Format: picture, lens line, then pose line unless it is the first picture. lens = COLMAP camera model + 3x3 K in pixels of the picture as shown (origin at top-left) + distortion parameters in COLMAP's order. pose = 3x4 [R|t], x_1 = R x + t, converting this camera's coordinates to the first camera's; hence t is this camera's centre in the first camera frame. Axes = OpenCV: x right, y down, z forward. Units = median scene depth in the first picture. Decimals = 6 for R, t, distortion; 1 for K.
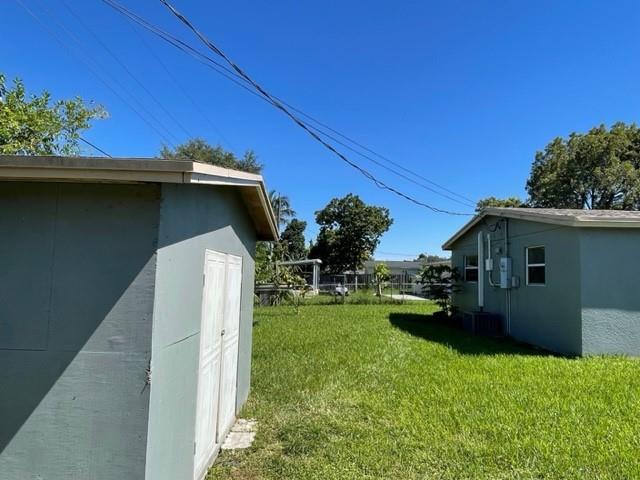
lens RADIAL K [[399.4, 0, 320.0], [0, 399.4, 240.0], [0, 0, 1]] dist [0.021450, -0.049723]
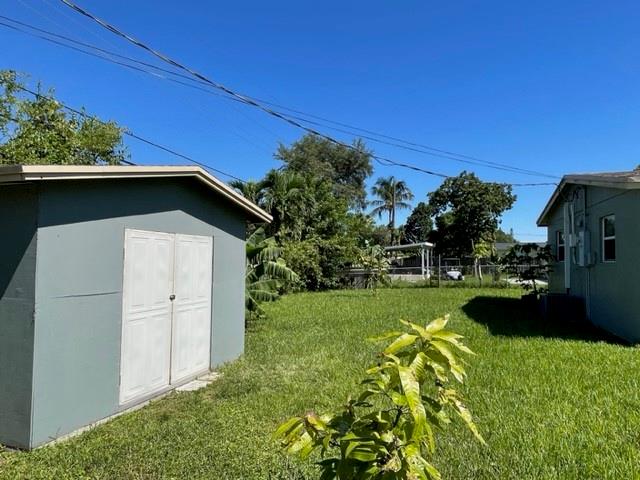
lens RADIAL K [[399.4, 0, 320.0], [0, 399.4, 240.0], [0, 0, 1]] dist [0.021450, -0.049723]
pose [[0.942541, -0.032805, -0.332476, 0.162683], [0.044036, 0.998684, 0.026299, 0.011653], [0.331176, -0.039429, 0.942745, -0.001497]]
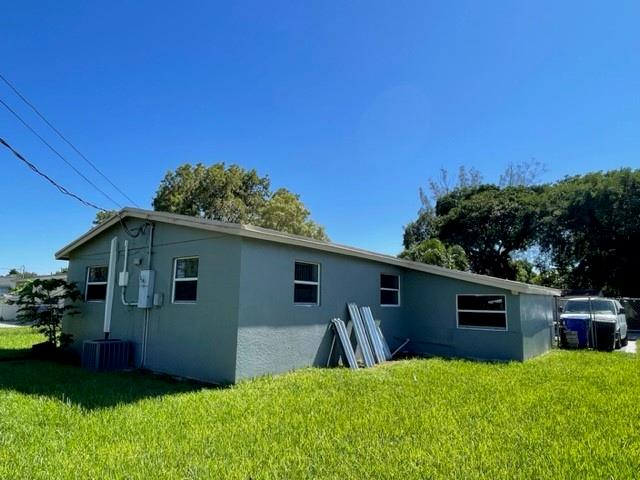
lens RADIAL K [[399.4, 0, 320.0], [0, 399.4, 240.0], [0, 0, 1]] dist [0.021450, -0.049723]
pose [[0.617725, 0.107485, 0.779014, 0.028911], [-0.067034, 0.994207, -0.084021, 0.021593], [-0.783532, -0.000318, 0.621351, 0.165984]]
